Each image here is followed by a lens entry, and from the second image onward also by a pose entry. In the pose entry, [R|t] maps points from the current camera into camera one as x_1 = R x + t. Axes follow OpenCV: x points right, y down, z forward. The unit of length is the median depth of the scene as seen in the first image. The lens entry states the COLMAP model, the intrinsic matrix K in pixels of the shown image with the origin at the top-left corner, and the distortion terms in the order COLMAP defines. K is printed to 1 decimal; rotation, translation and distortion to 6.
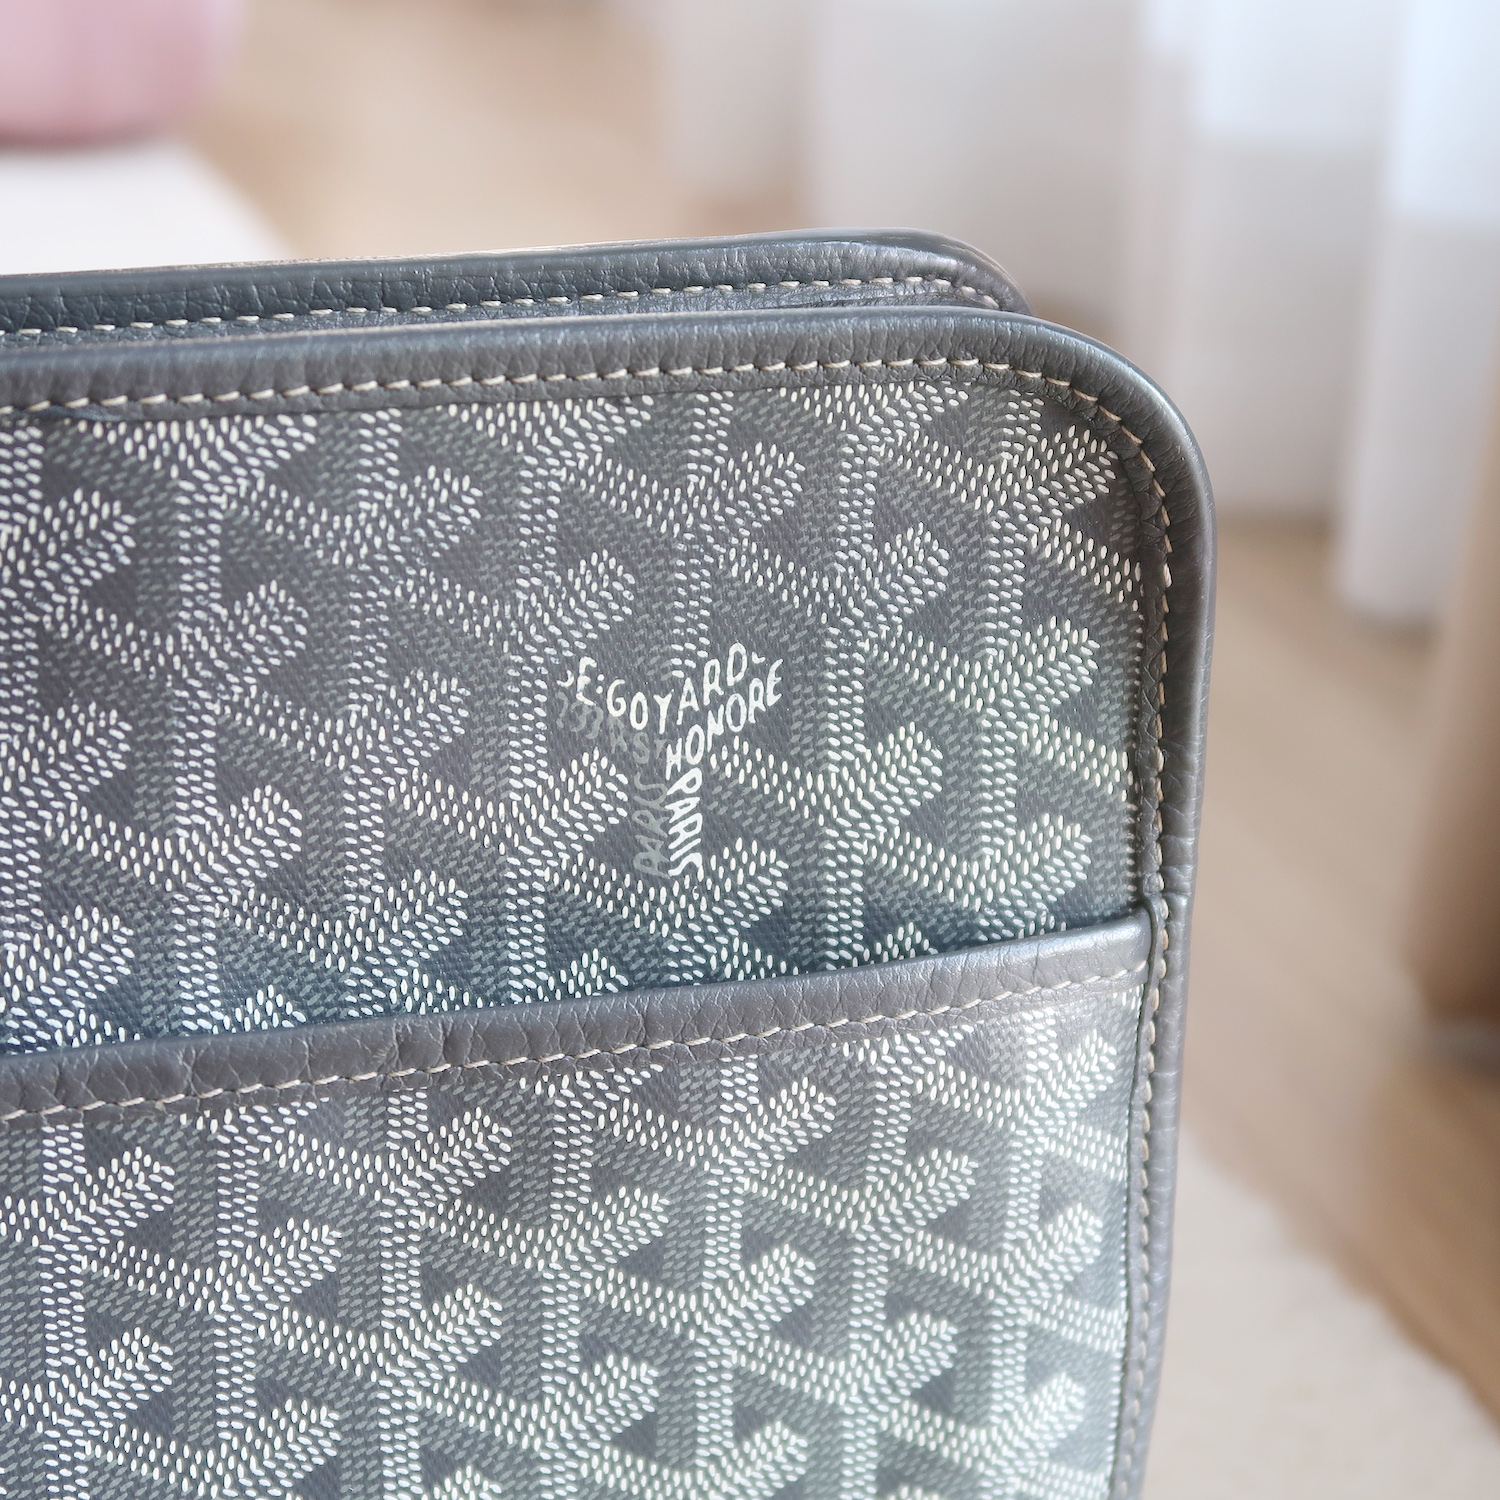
lens RADIAL K [[3401.5, 0, 754.0], [0, 3401.5, 746.2], [0, 0, 1]] dist [-0.034133, 0.000000]
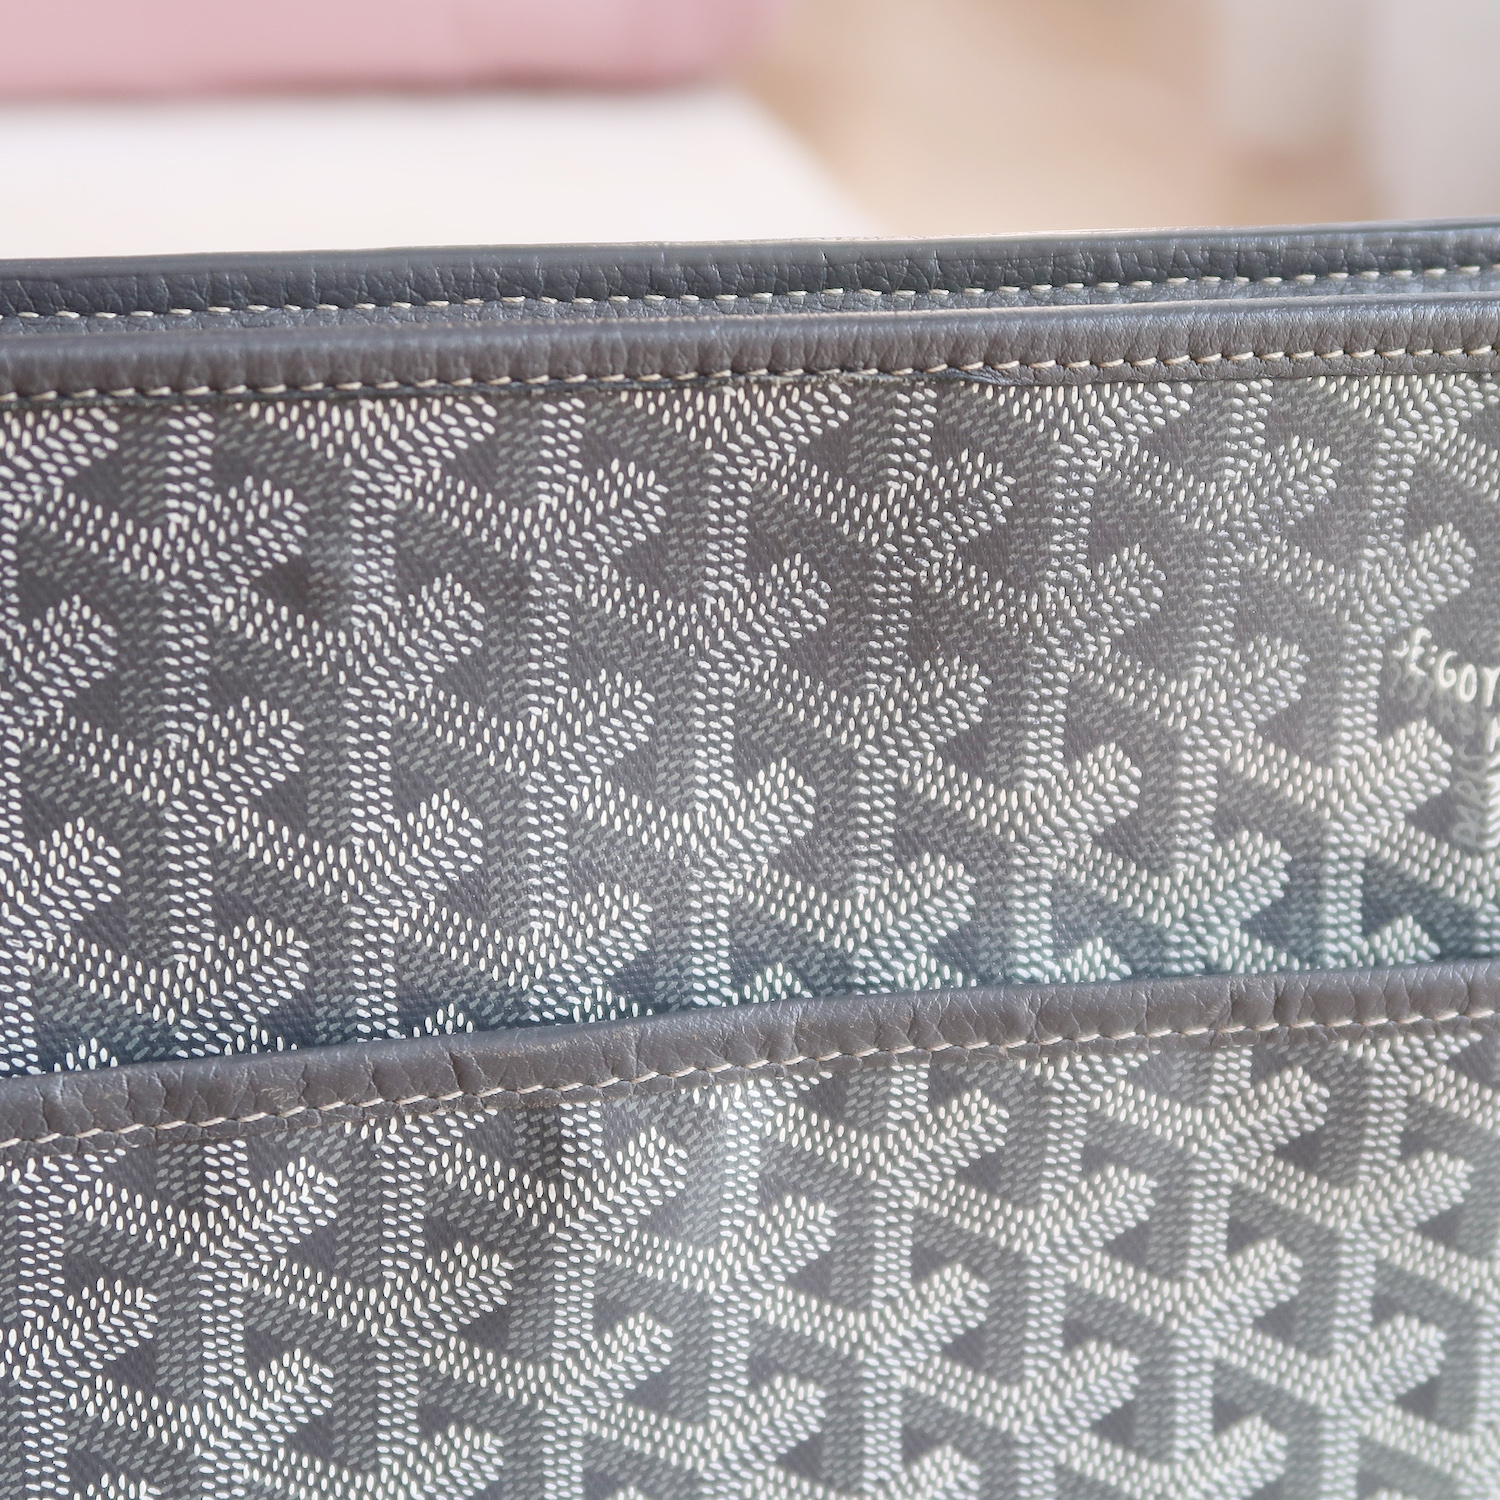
lens RADIAL K [[3401.5, 0, 748.0], [0, 3401.5, 745.6], [0, 0, 1]] dist [-0.034133, 0.000000]
pose [[0.991123, 0.039639, -0.126900, -0.118372], [-0.037633, 0.999126, 0.018172, -0.002061], [0.127510, -0.013235, 0.991749, -0.028804]]
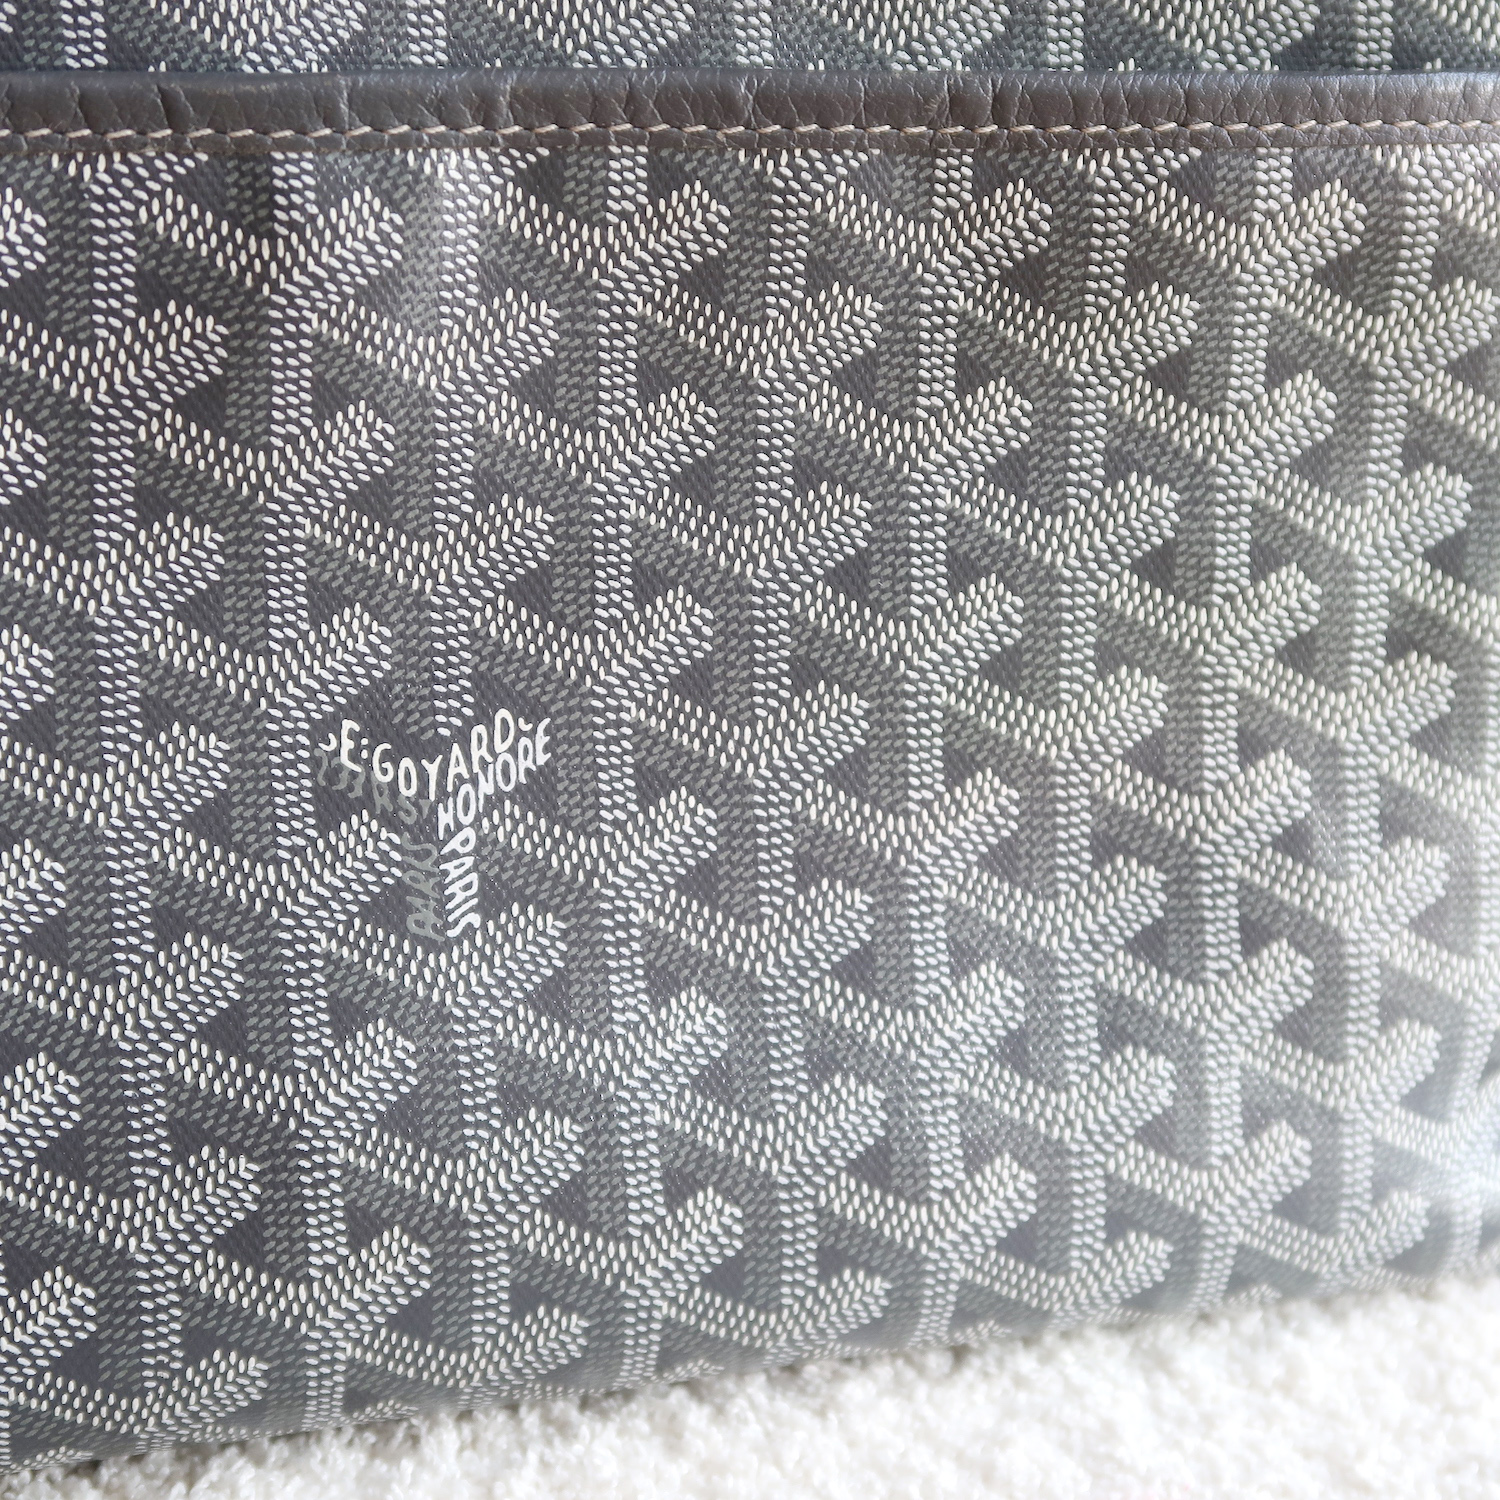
lens RADIAL K [[3401.5, 0, 754.1], [0, 3401.5, 749.4], [0, 0, 1]] dist [-0.034133, 0.000000]
pose [[0.995772, 0.021912, -0.089203, -0.065524], [-0.023617, 0.999557, -0.018100, 0.295295], [0.088767, 0.020130, 0.995849, -0.021154]]
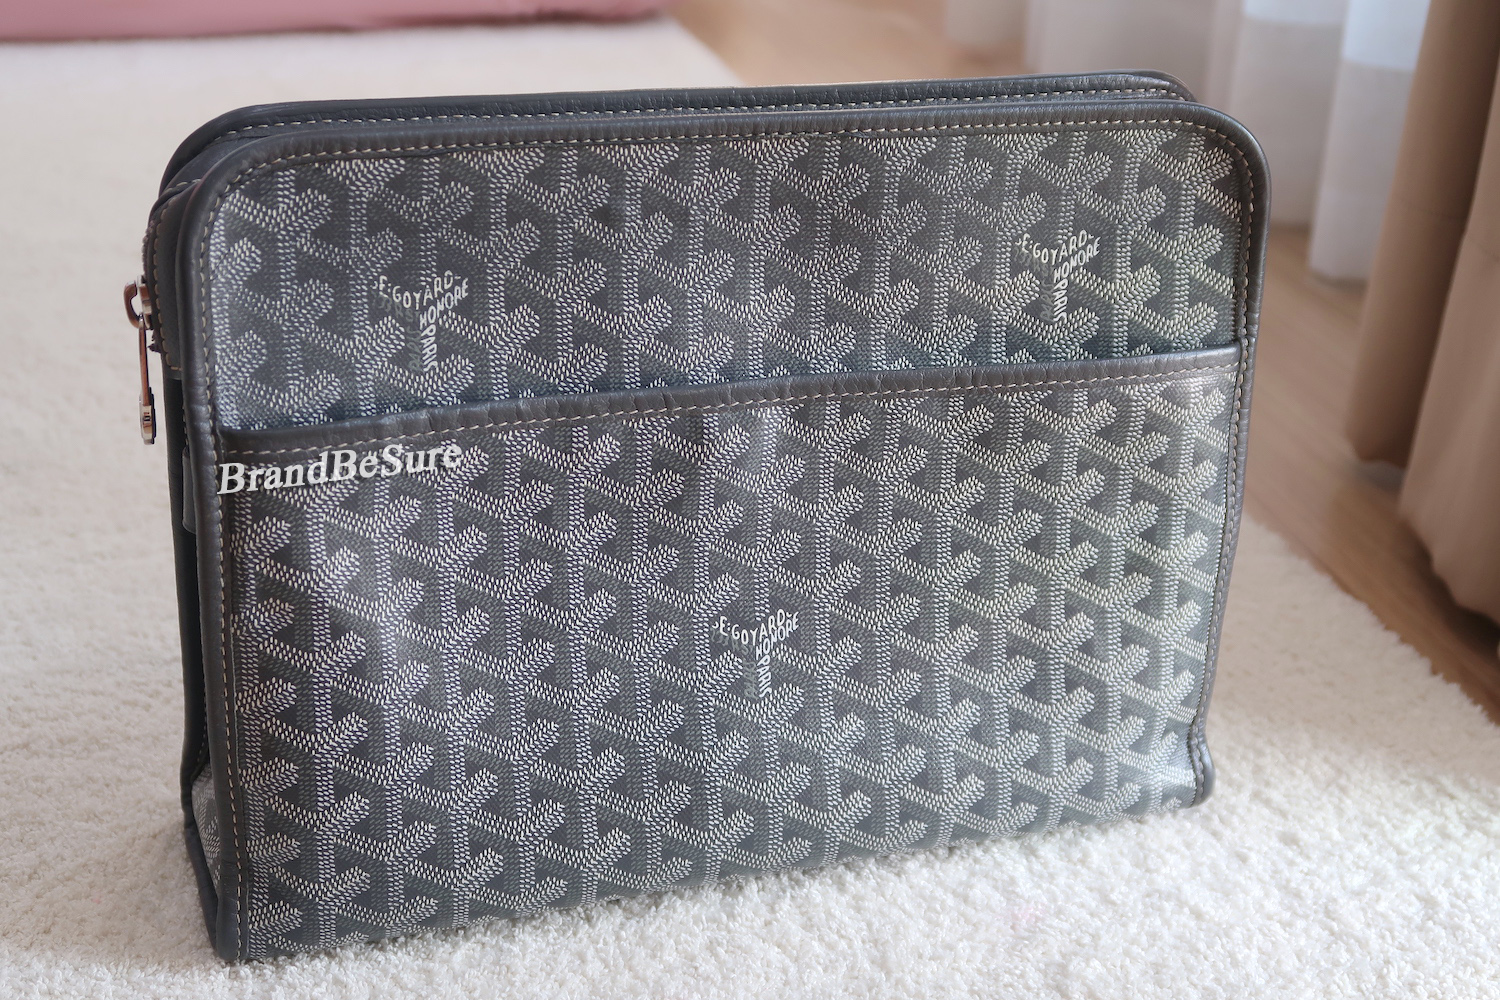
lens RADIAL K [[2207.5, 0, 748.8], [0, 2207.5, 494.2], [0, 0, 1]] dist [-0.031634, 0.000000]
pose [[0.996462, 0.021806, -0.081172, -0.119811], [-0.018618, 0.999033, 0.039826, 0.109964], [0.081962, -0.038174, 0.995904, -0.709888]]
